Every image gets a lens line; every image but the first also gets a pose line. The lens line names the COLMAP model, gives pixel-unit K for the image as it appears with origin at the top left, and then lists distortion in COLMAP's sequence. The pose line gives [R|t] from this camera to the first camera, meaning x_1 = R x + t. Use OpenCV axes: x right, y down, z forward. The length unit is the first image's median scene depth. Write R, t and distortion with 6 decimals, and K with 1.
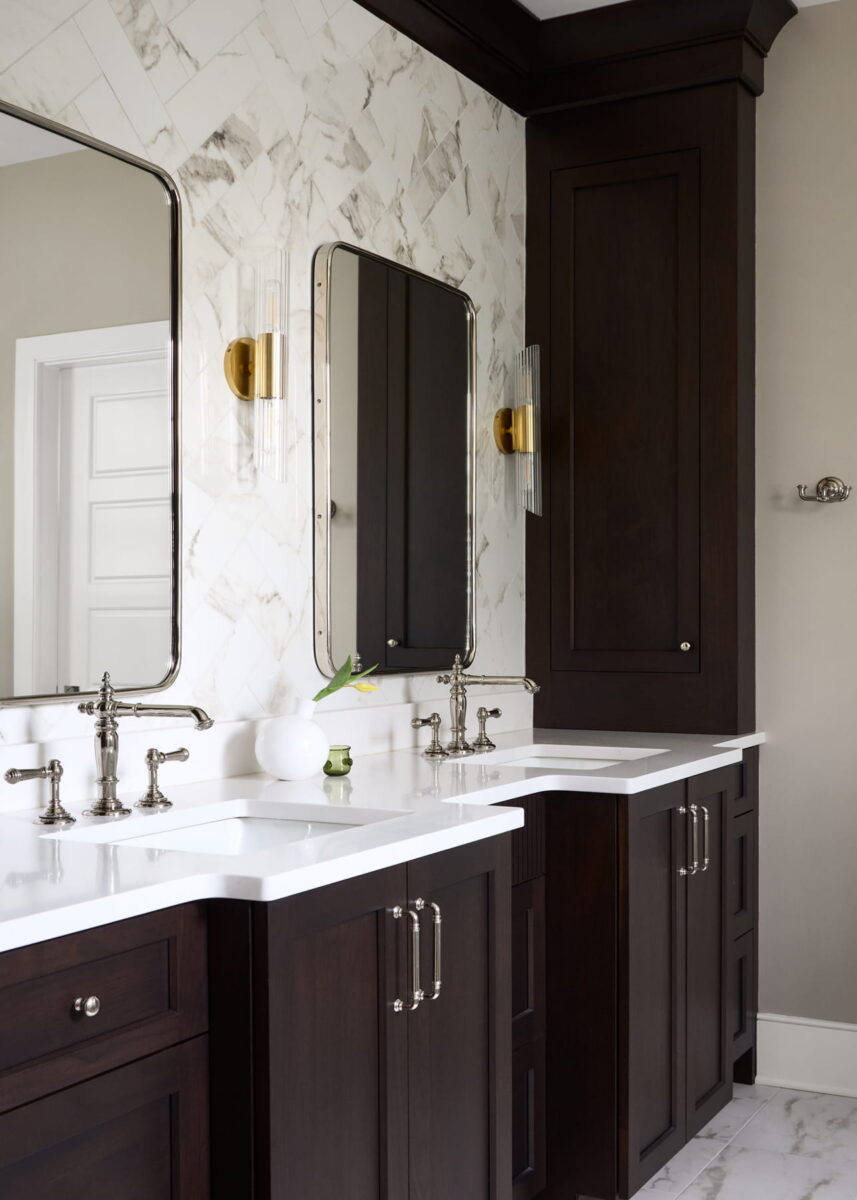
lens RADIAL K [[1481.2, 0, 428.4], [0, 1481.2, 598.1], [0, 0, 1]] dist [0.034587, 0.000000]
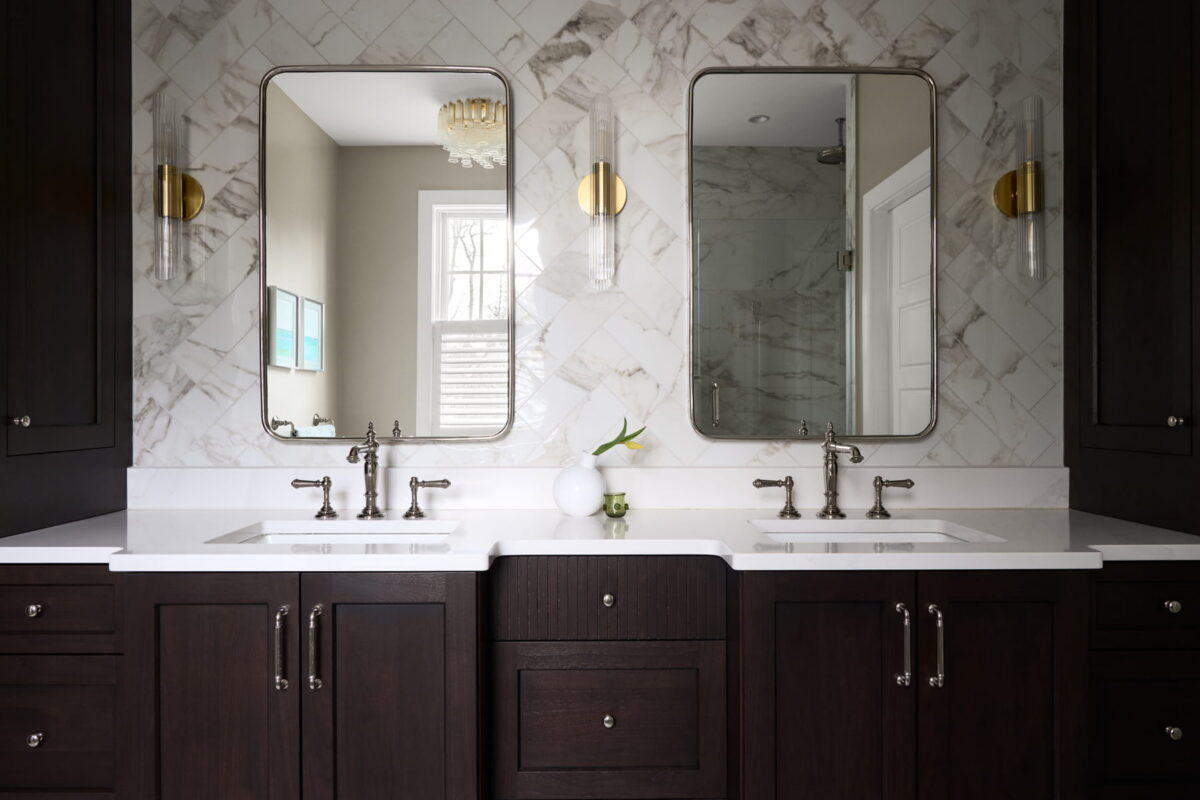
lens RADIAL K [[823.0, 0, 600.5], [0, 823.0, 404.9], [0, 0, 1]] dist [0.005108, 0.000340]
pose [[0.482298, 0.008684, -0.875964, 0.497021], [0.007696, 0.999870, 0.014150, 0.017670], [0.875973, -0.013566, 0.482168, 0.638881]]
